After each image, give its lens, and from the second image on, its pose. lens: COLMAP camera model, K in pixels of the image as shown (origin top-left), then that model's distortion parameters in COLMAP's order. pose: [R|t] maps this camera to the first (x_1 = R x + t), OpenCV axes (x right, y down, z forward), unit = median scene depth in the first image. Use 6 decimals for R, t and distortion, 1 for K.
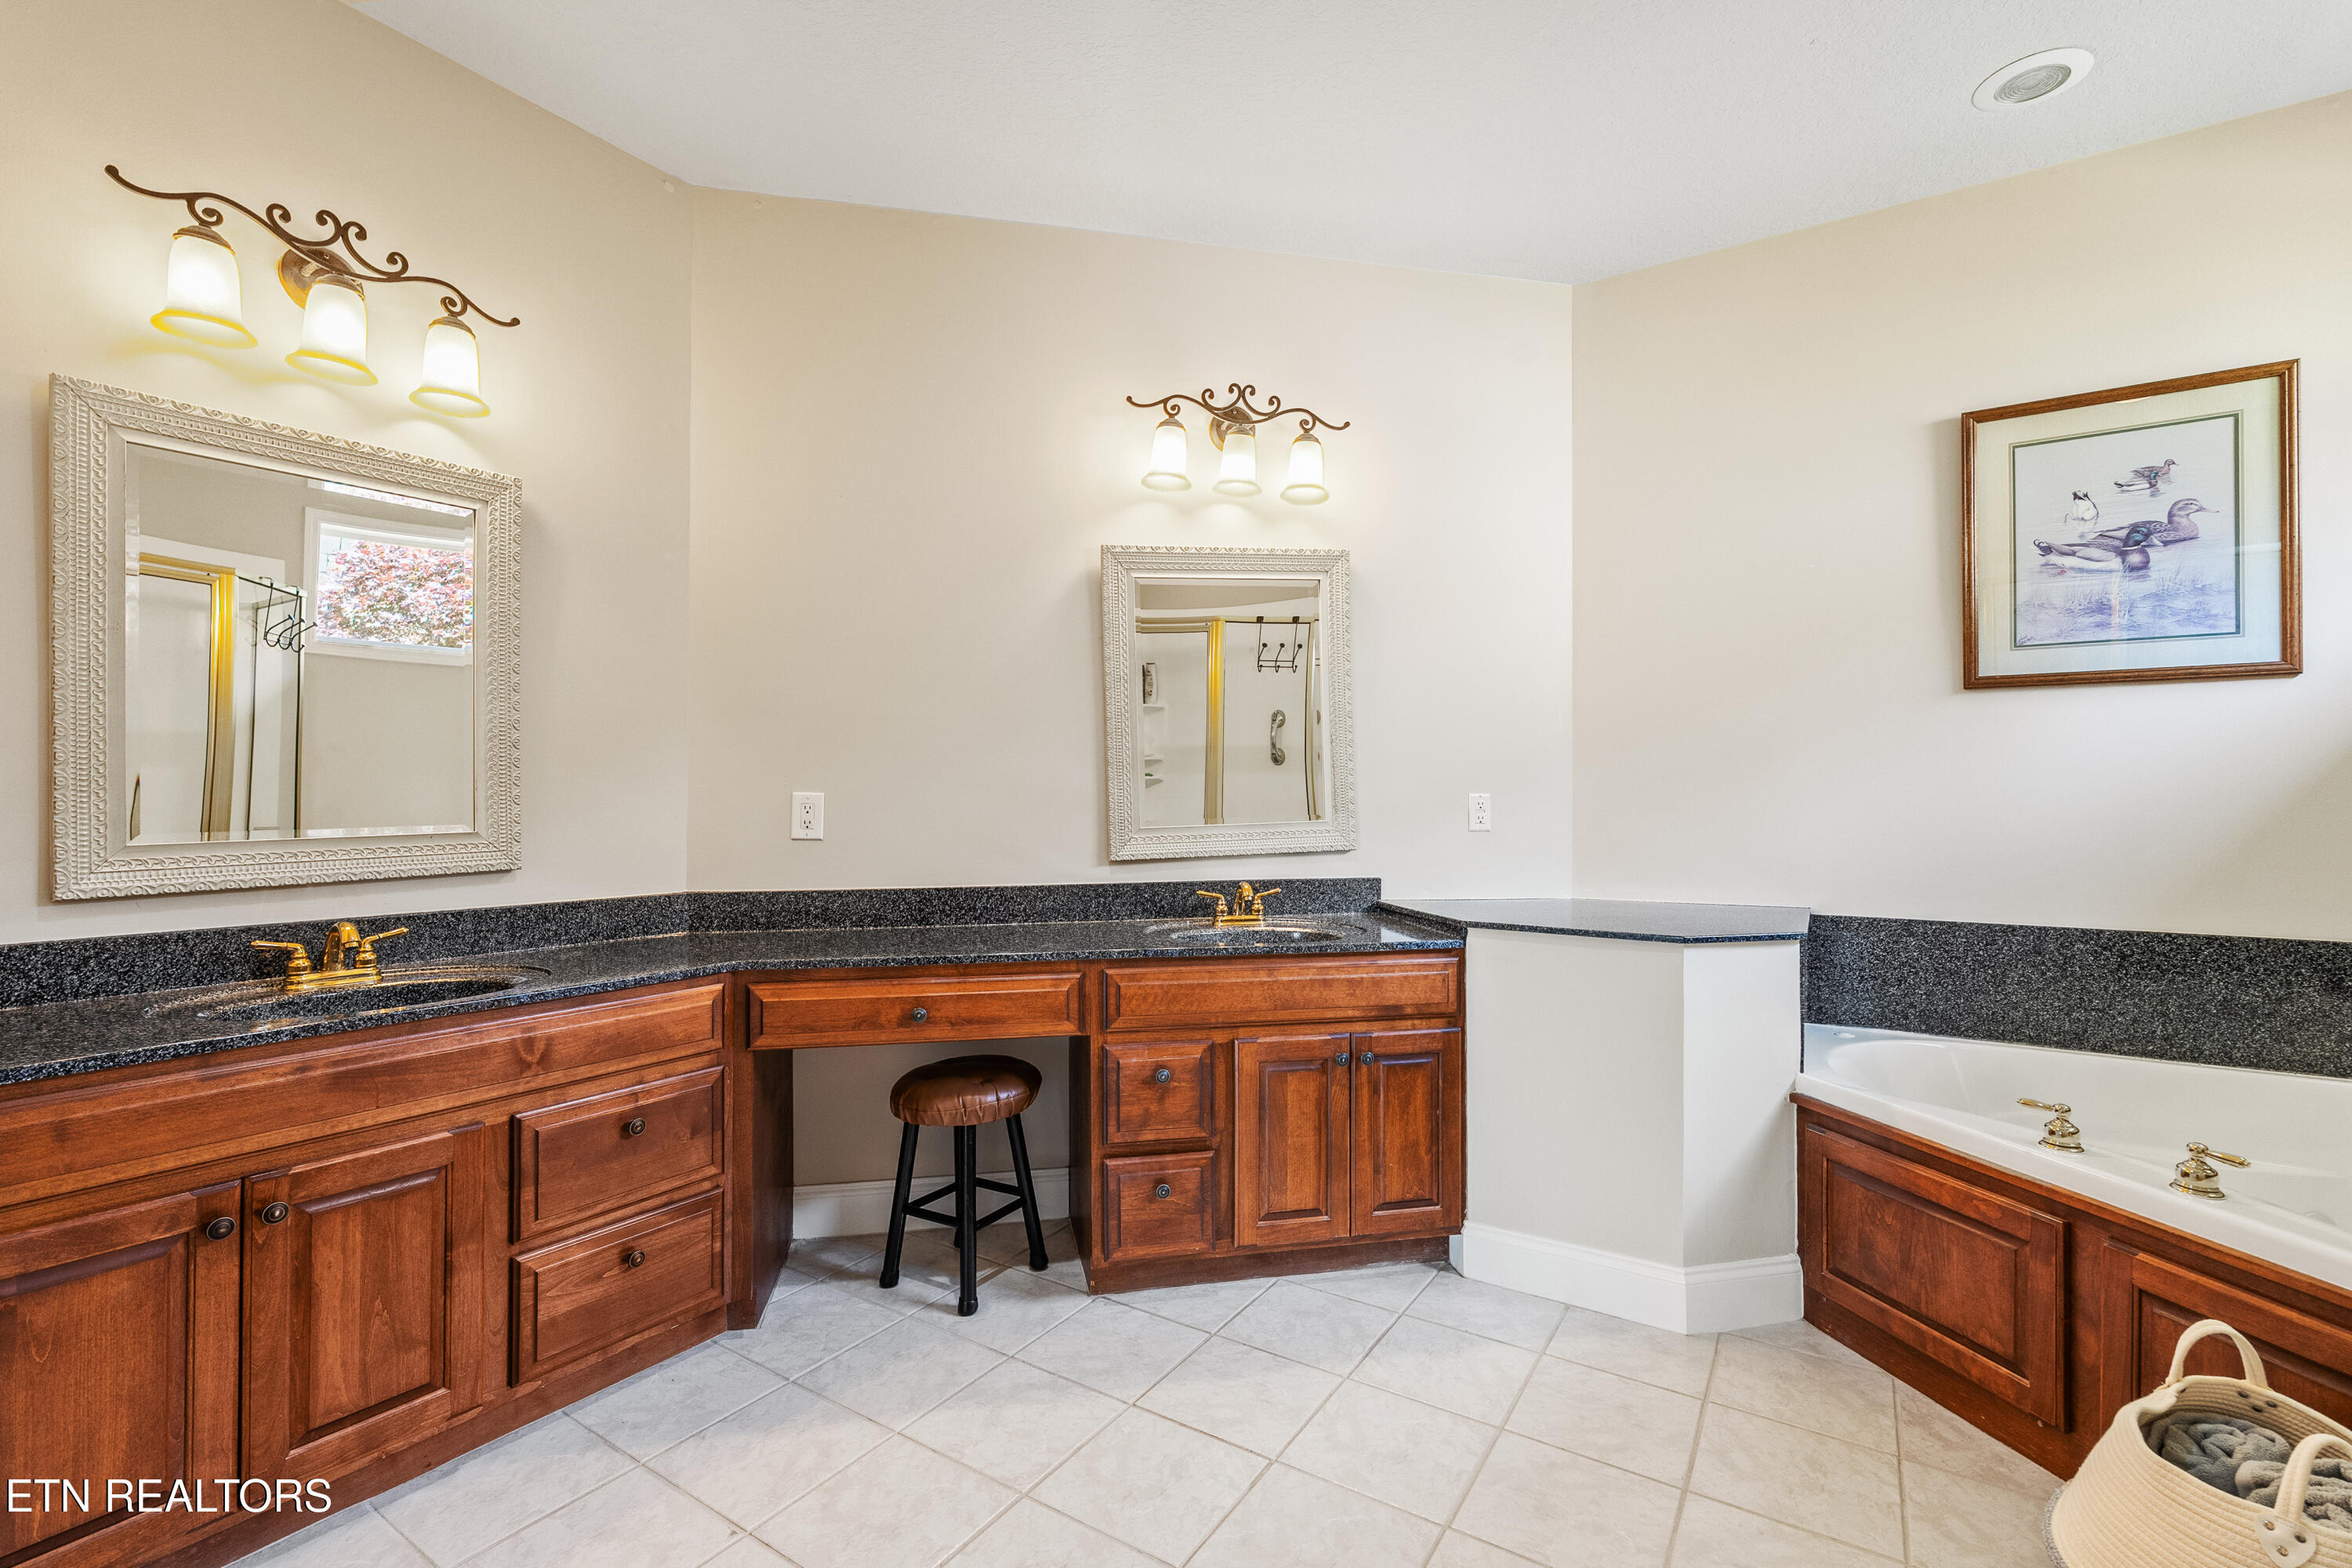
lens RADIAL K [[1041.0, 0, 1186.6], [0, 1041.0, 777.9], [0, 0, 1]] dist [-0.000165, -0.000890]
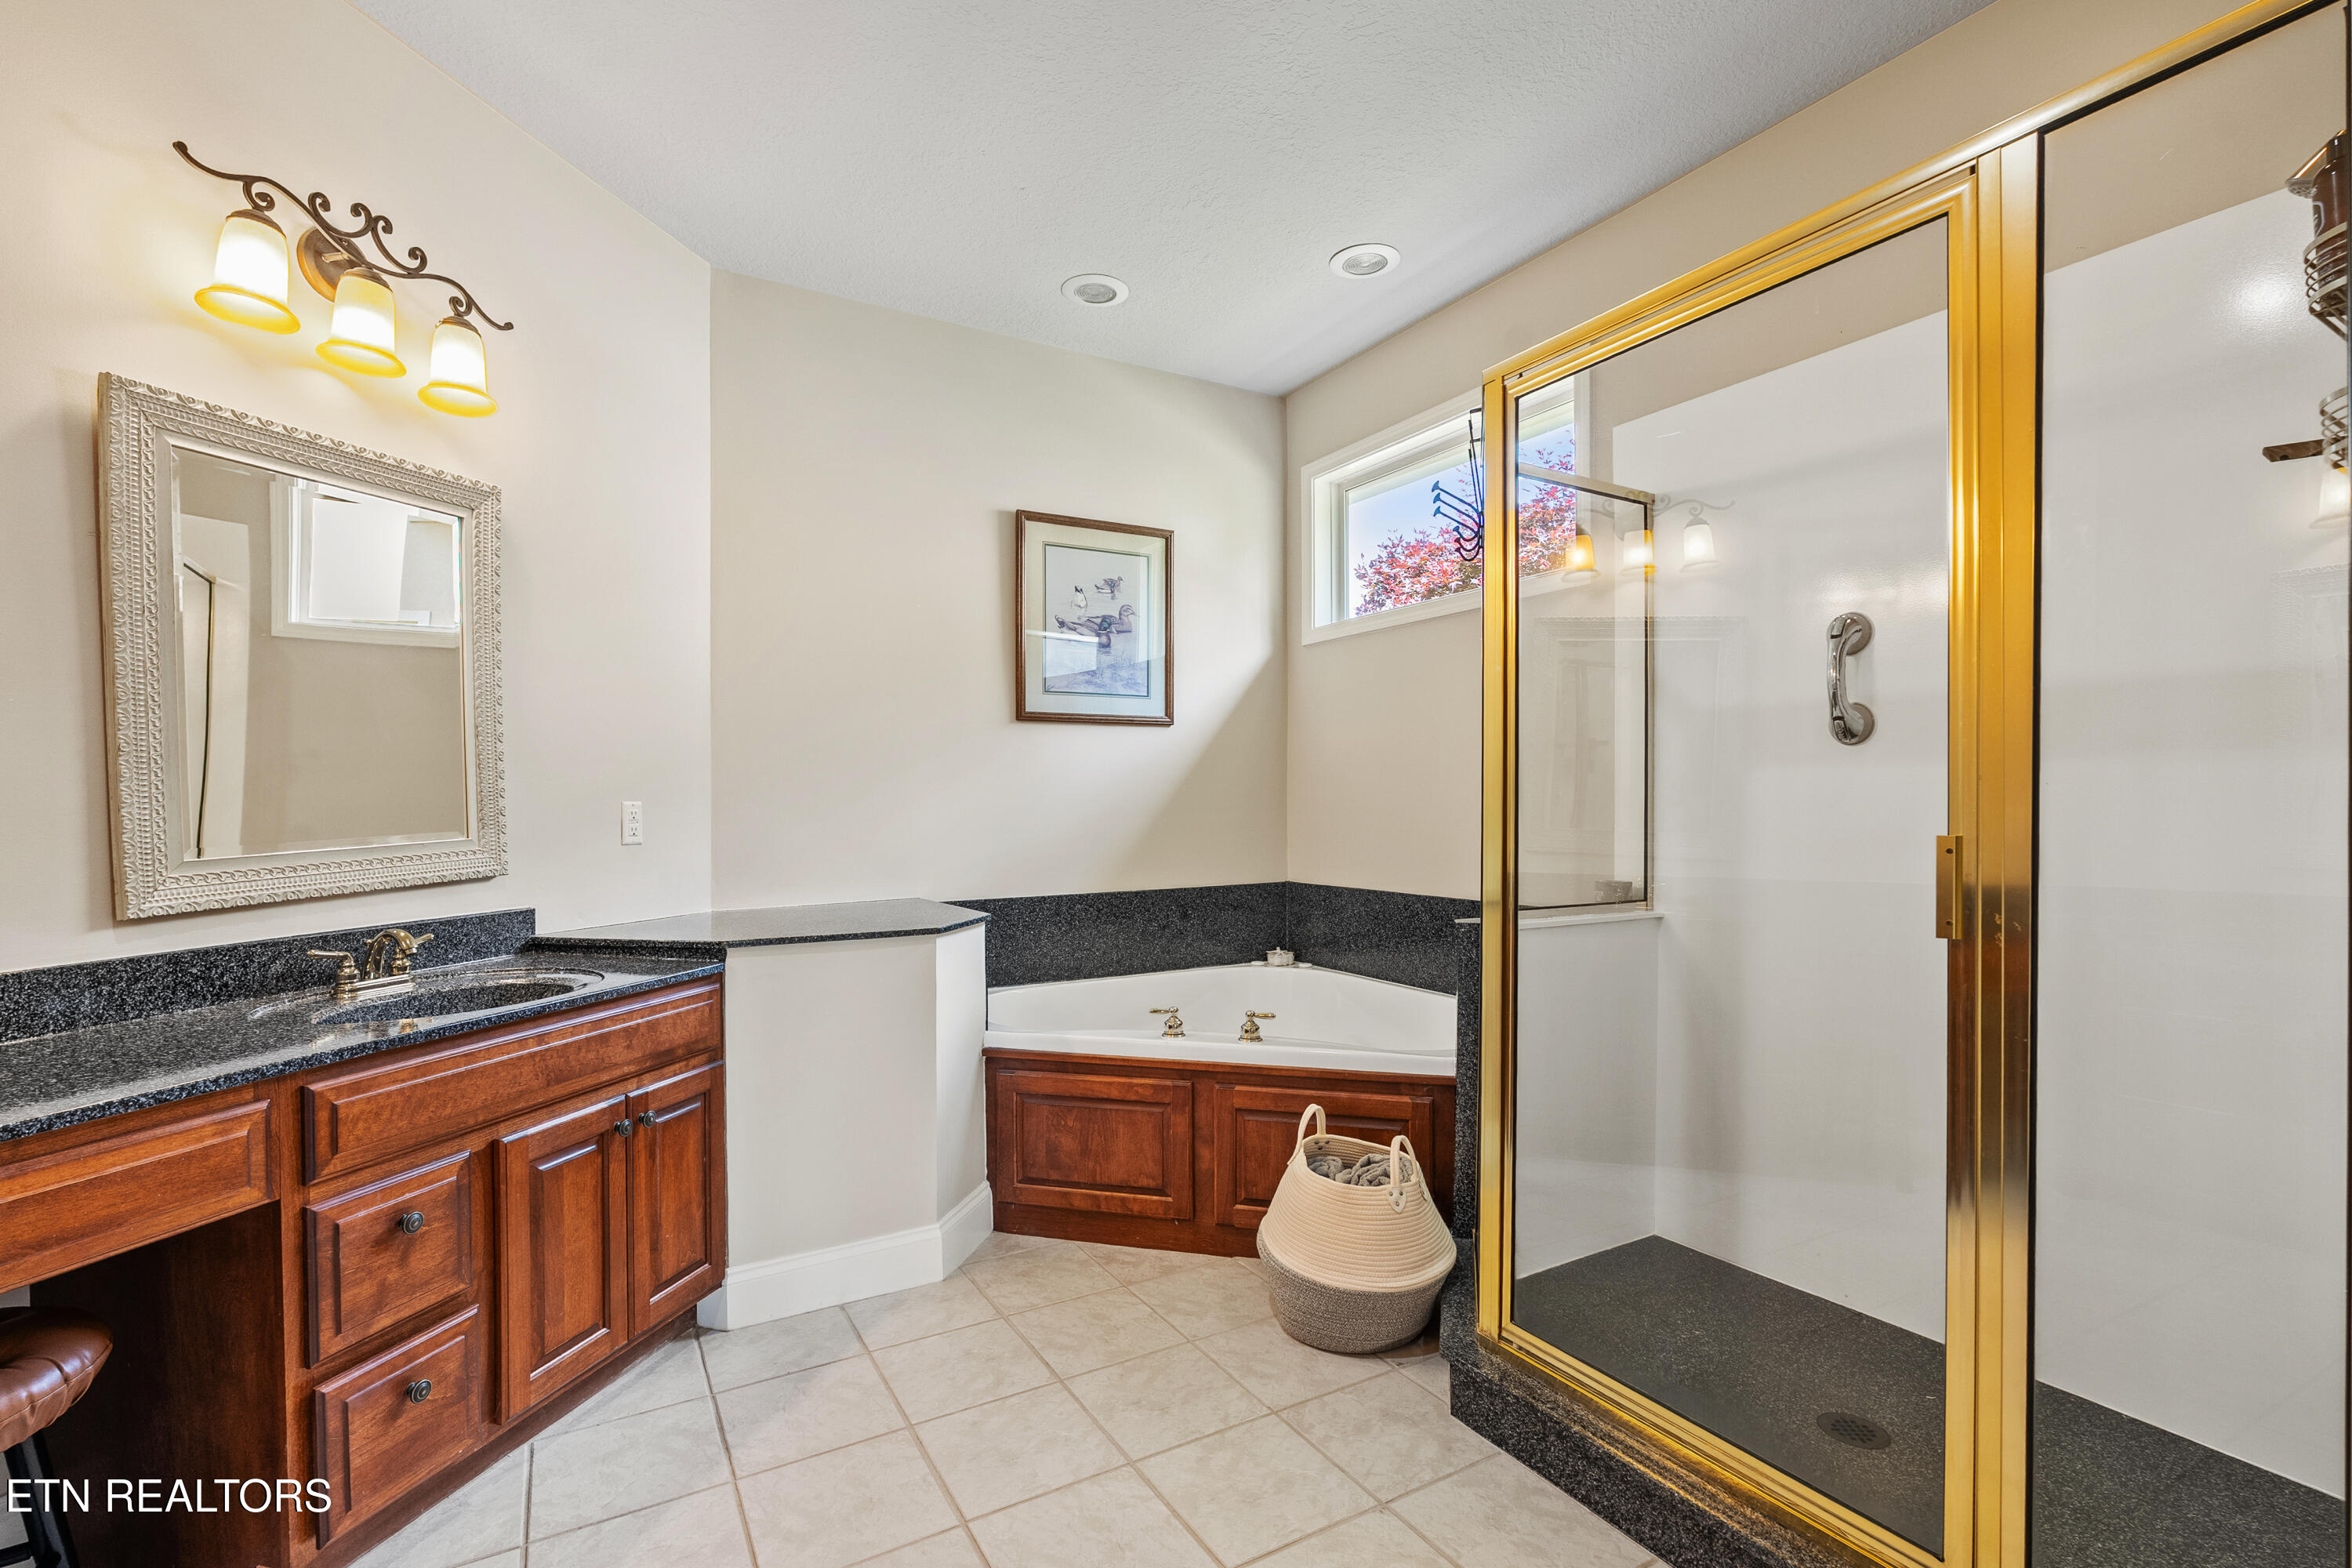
lens RADIAL K [[1041.0, 0, 1179.6], [0, 1041.0, 802.2], [0, 0, 1]] dist [-0.000165, -0.000890]
pose [[0.460926, -0.005393, 0.887422, -0.369267], [-0.005390, 0.999946, 0.008877, 0.006064], [-0.887422, -0.008875, 0.460872, 0.239767]]
